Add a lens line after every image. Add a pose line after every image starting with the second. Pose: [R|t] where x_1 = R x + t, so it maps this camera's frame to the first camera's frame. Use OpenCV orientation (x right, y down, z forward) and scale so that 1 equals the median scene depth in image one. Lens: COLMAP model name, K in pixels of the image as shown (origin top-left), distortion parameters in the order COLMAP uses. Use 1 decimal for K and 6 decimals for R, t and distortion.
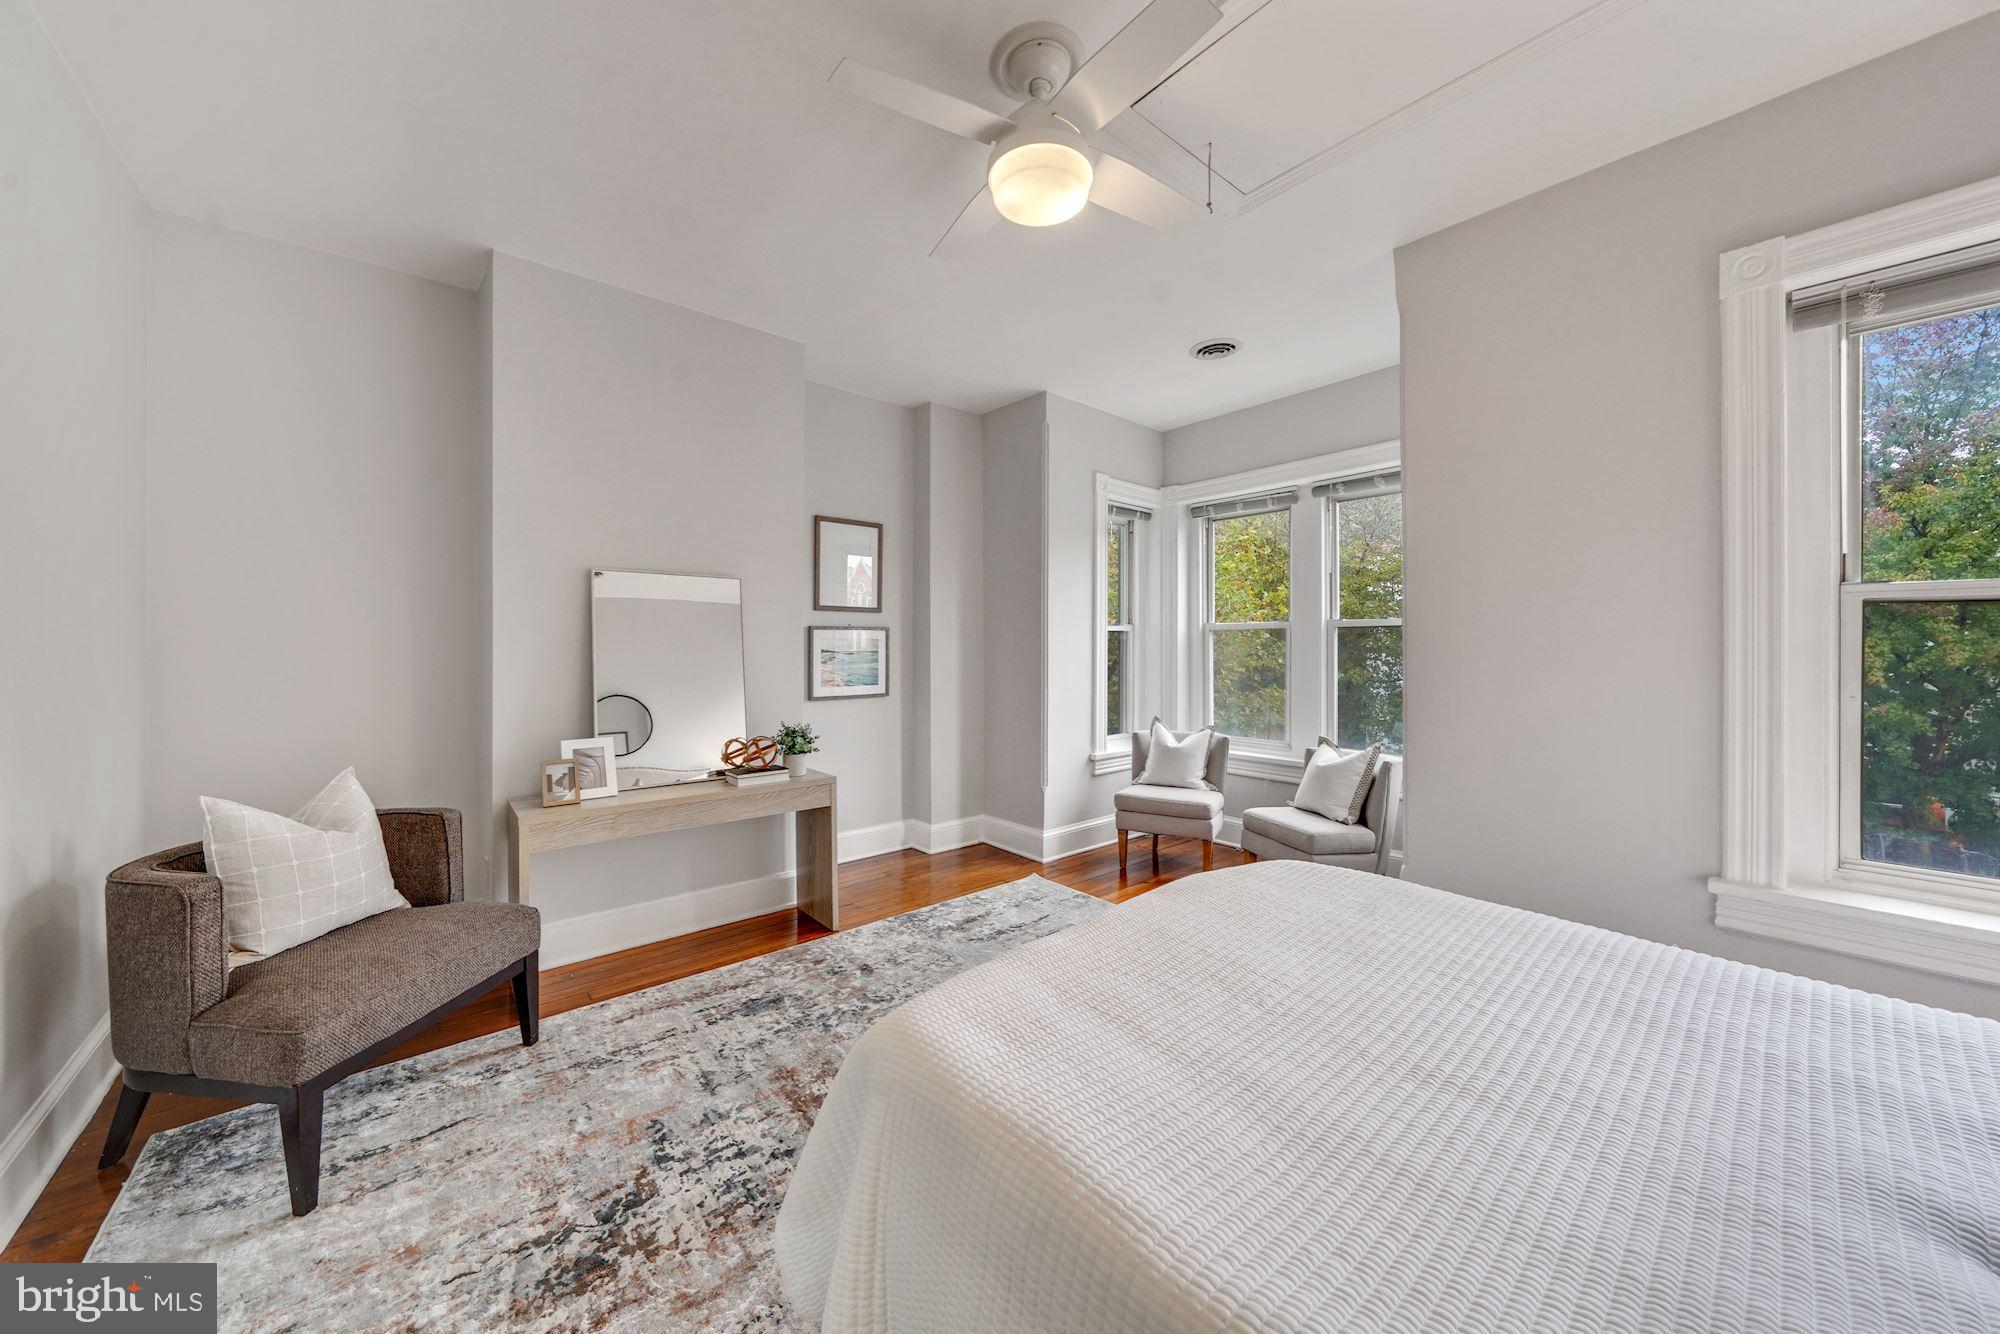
lens RADIAL K [[693.5, 0, 1002.8], [0, 693.5, 651.3], [0, 0, 1]] dist [-0.001952, -0.000286]
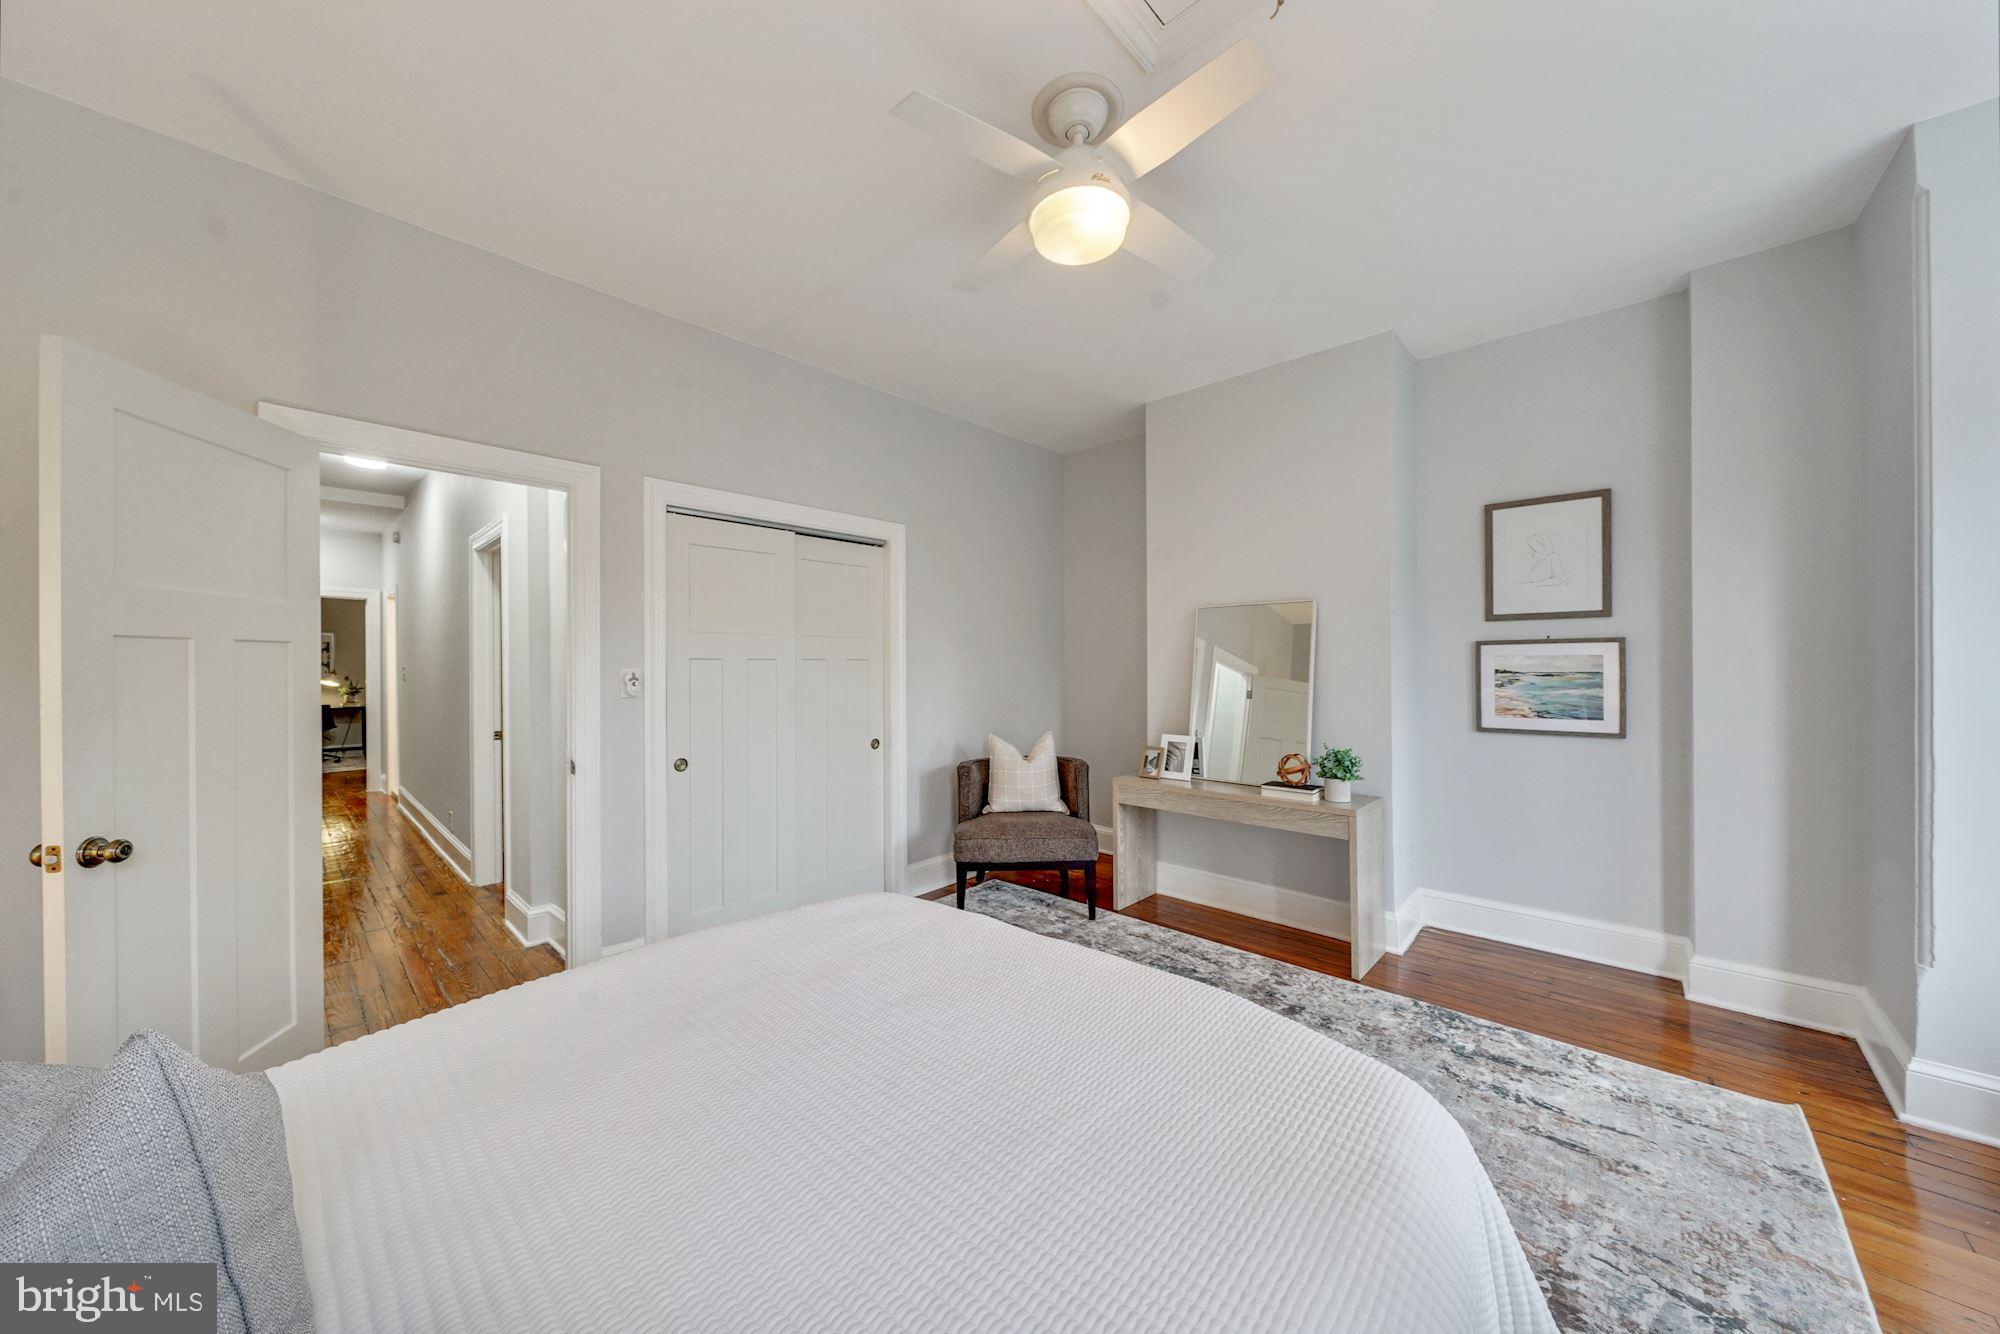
lens RADIAL K [[693.5, 0, 1002.0], [0, 693.5, 666.9], [0, 0, 1]] dist [-0.001952, -0.000286]
pose [[0.110118, 0.006108, -0.993900, 0.583505], [-0.000662, 0.999981, 0.006072, -0.012403], [0.993918, -0.000011, 0.110120, 0.419756]]
